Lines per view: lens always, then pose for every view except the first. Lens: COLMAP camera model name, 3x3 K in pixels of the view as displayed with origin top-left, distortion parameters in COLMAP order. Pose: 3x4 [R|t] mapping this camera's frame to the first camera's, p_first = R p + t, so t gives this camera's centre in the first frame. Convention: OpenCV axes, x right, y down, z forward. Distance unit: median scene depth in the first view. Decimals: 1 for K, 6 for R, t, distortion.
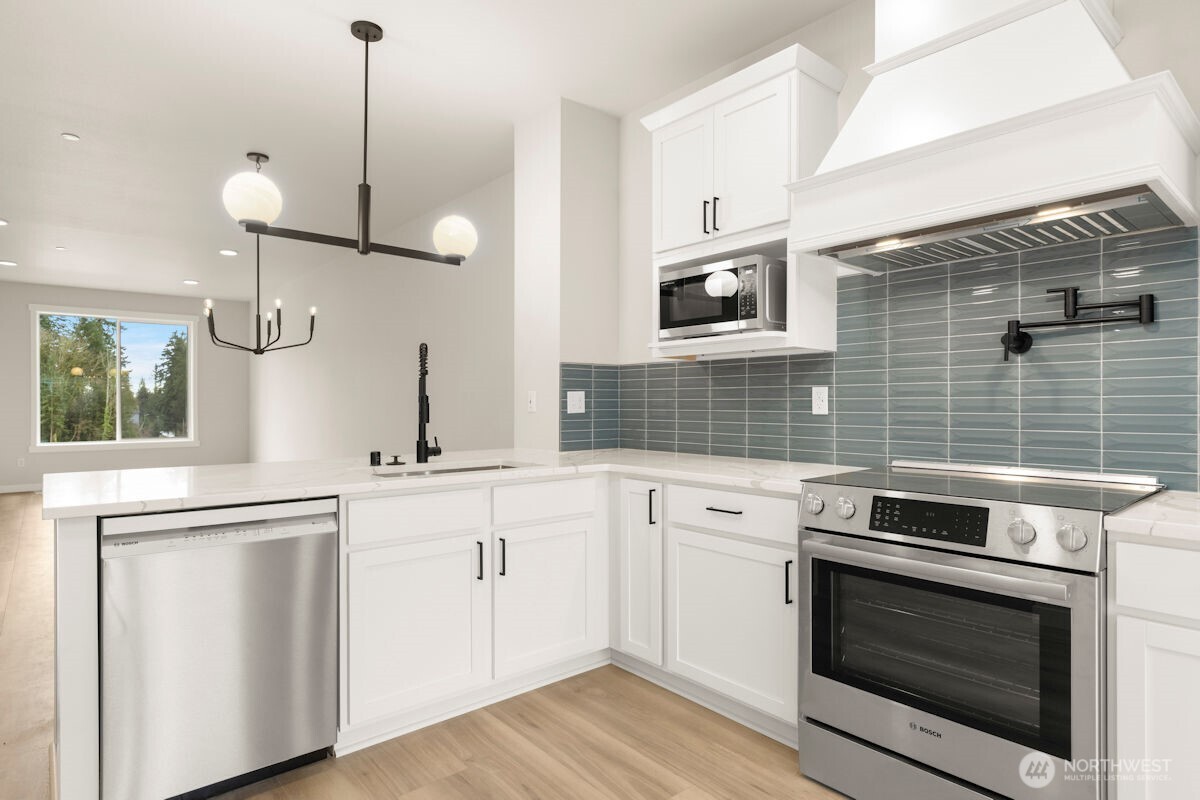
lens RADIAL K [[658.9, 0, 594.5], [0, 658.9, 401.4], [0, 0, 1]] dist [0.001918, 0.000161]
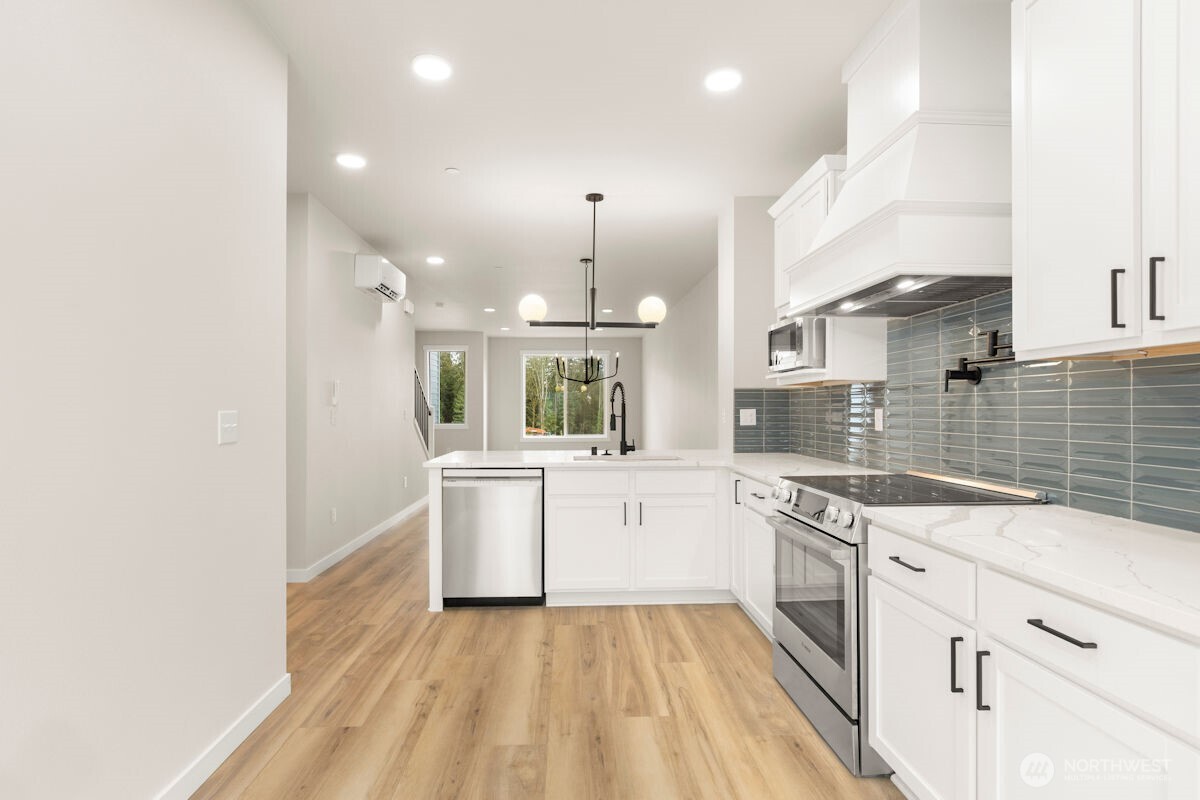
lens RADIAL K [[603.9, 0, 592.7], [0, 603.9, 405.8], [0, 0, 1]] dist [0.000539, -0.000099]
pose [[0.793298, -0.002062, -0.608831, 0.604918], [0.001378, 0.999998, -0.001591, -0.026402], [0.608833, 0.000424, 0.793299, -0.233133]]
